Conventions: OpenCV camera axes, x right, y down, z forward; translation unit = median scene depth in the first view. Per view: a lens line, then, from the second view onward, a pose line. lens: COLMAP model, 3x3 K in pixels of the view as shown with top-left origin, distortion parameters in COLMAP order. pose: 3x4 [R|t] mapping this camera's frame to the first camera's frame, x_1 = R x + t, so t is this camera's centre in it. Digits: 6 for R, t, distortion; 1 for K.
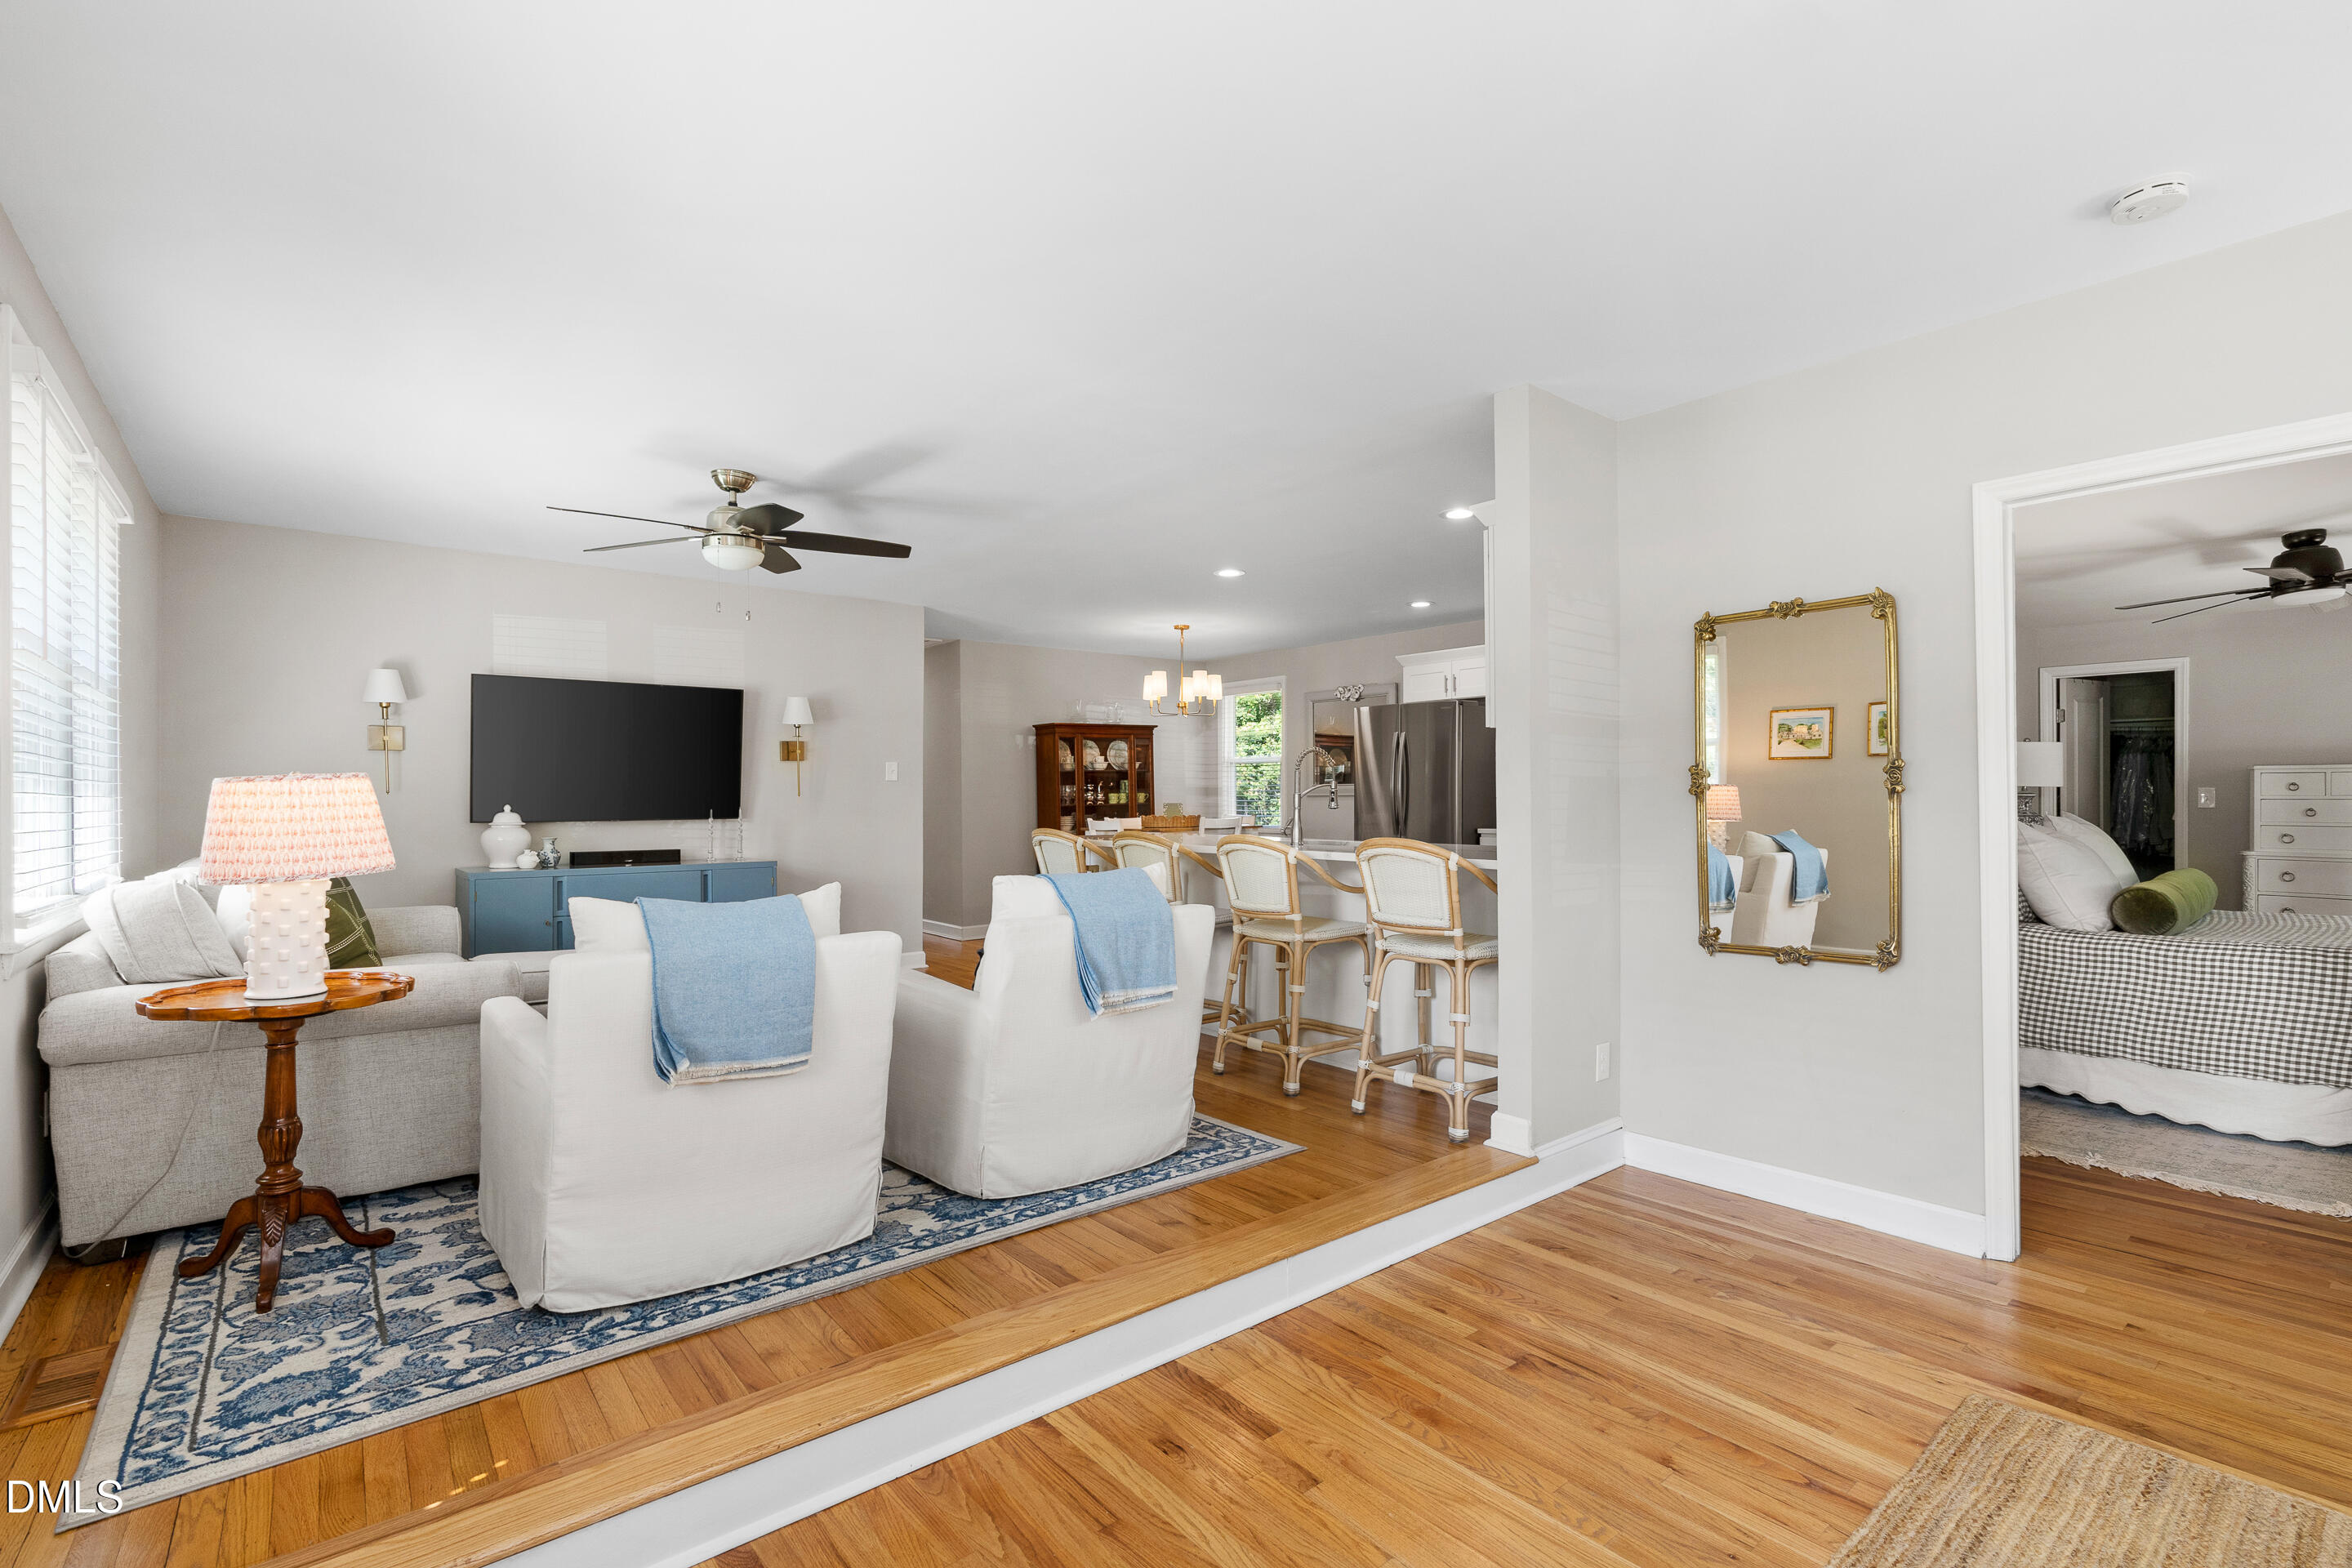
lens RADIAL K [[1078.7, 0, 1183.5], [0, 1078.7, 797.9], [0, 0, 1]] dist [-0.007677, 0.002500]
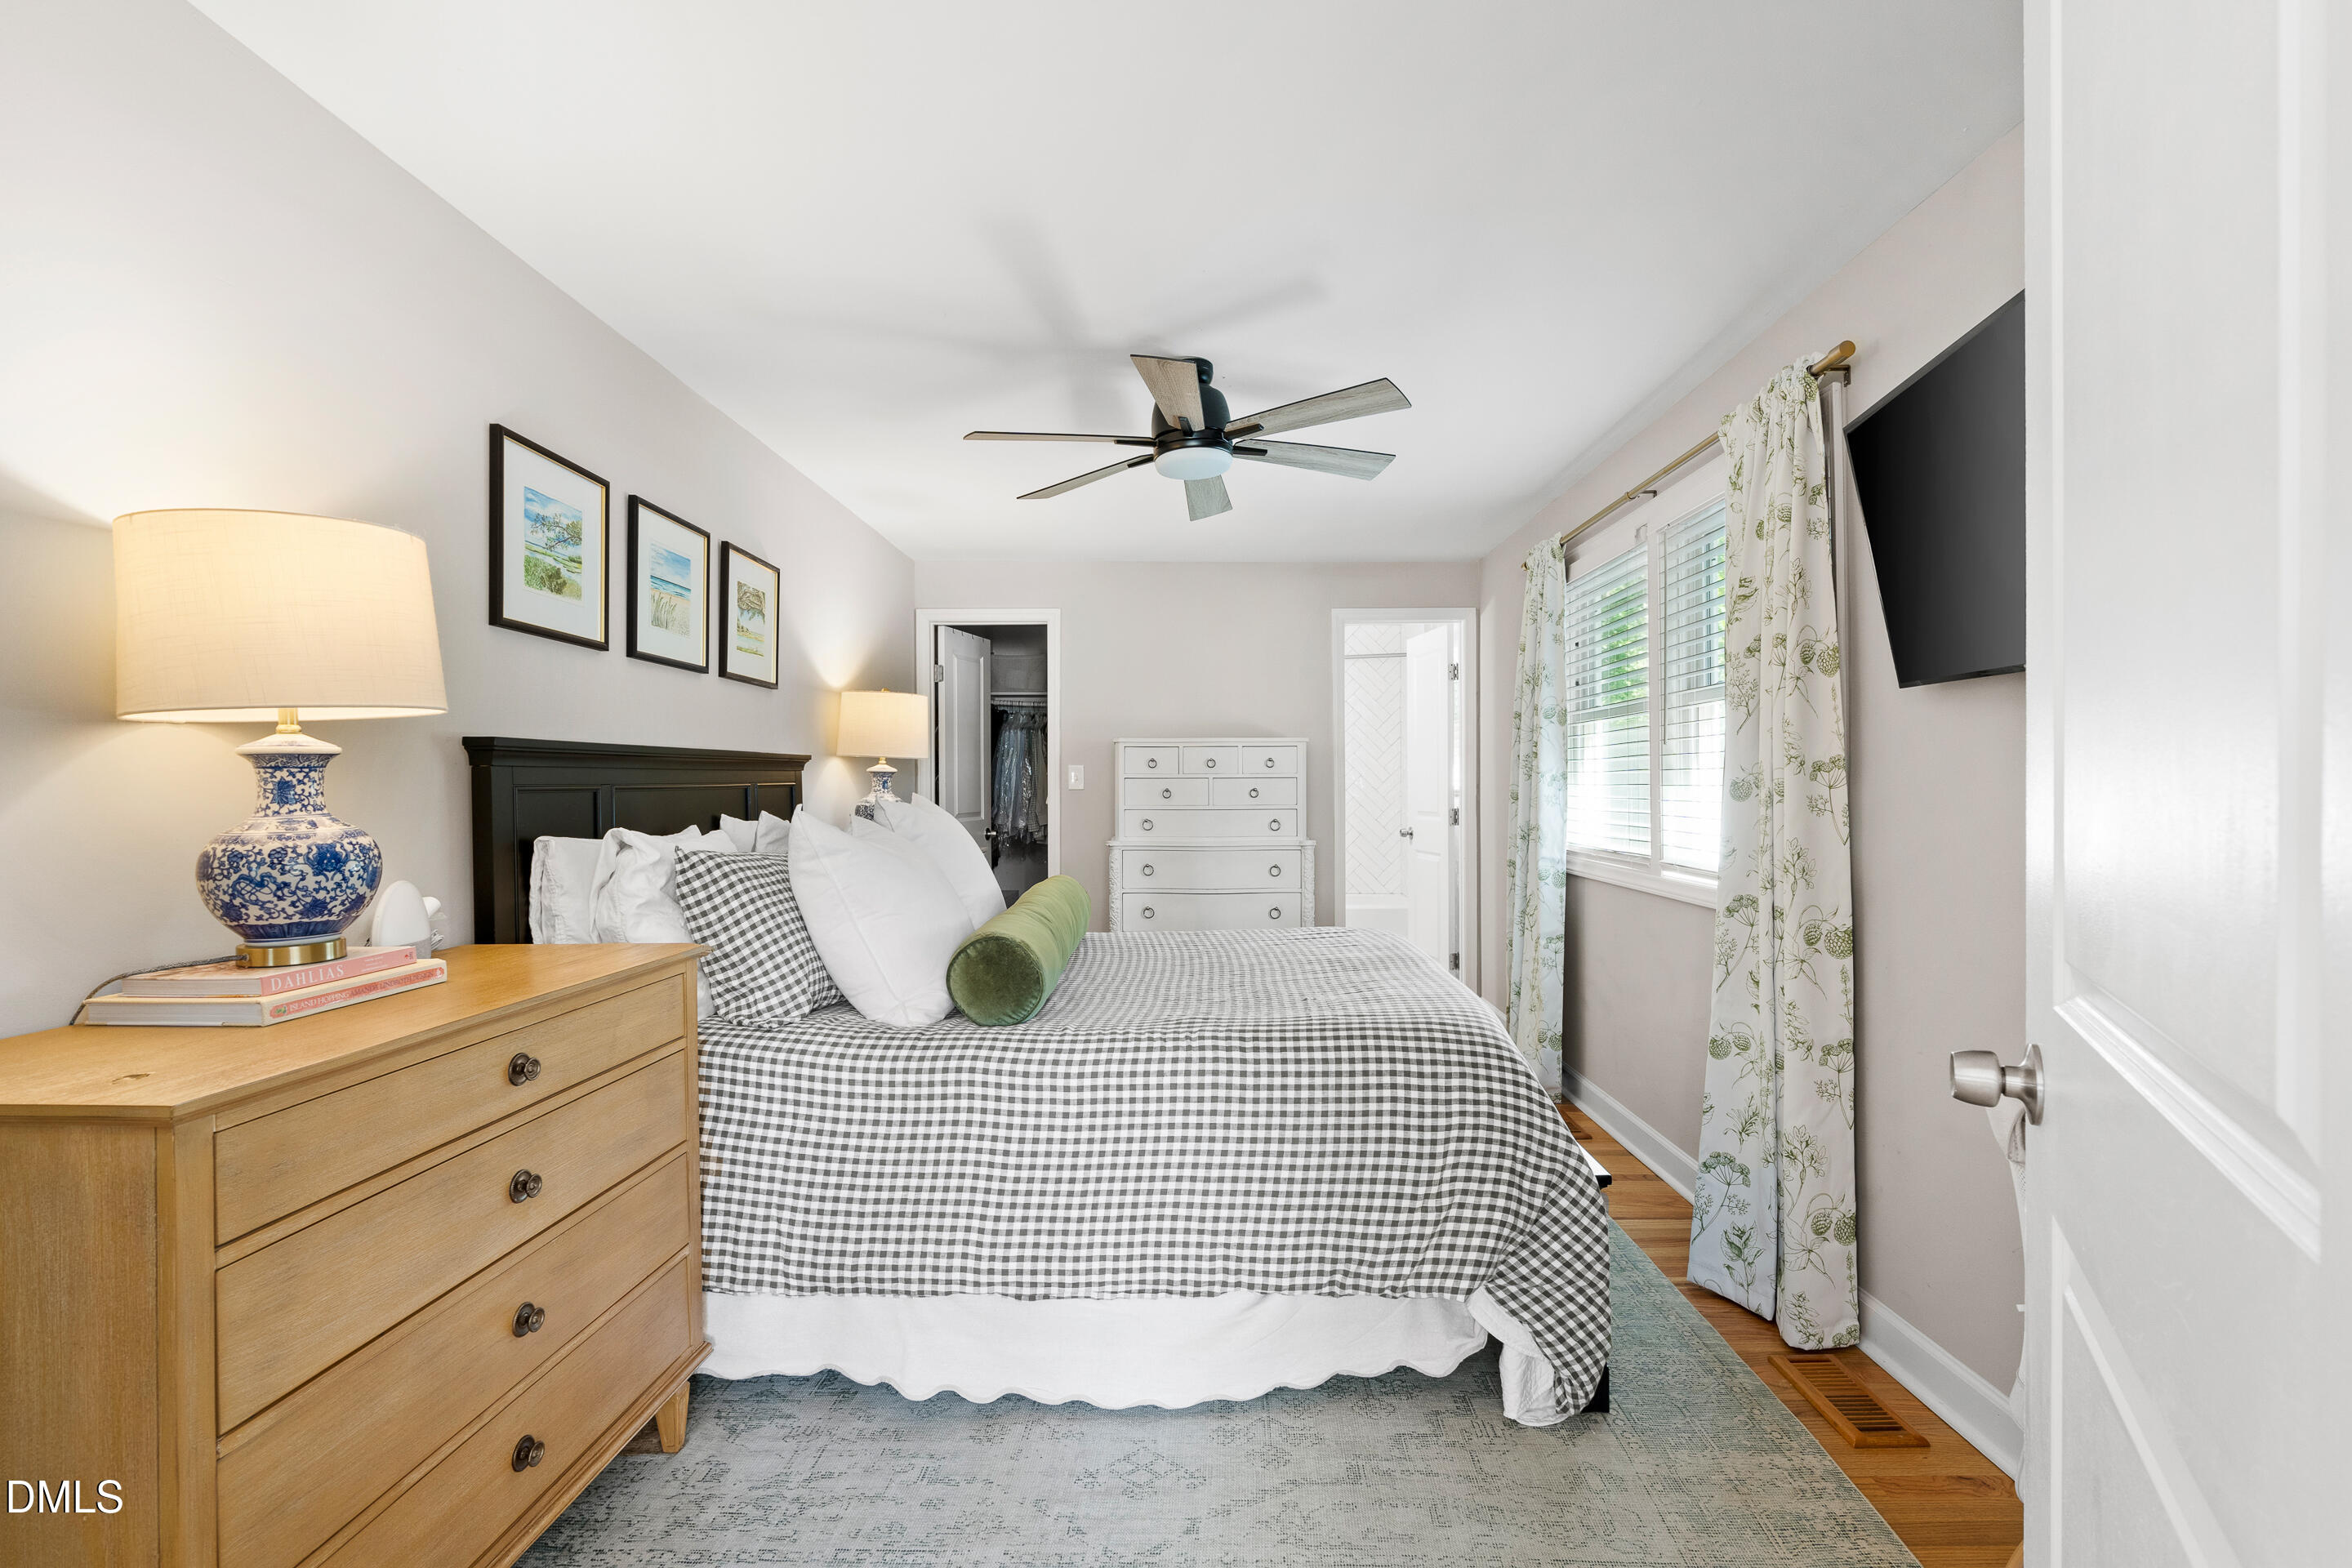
lens RADIAL K [[1078.7, 0, 1185.8], [0, 1078.7, 786.6], [0, 0, 1]] dist [-0.007677, 0.002500]
pose [[0.645957, 0.000098, 0.763374, 0.409984], [0.000677, 1.000000, -0.000701, 0.008626], [-0.763373, 0.000970, 0.645957, 0.437886]]
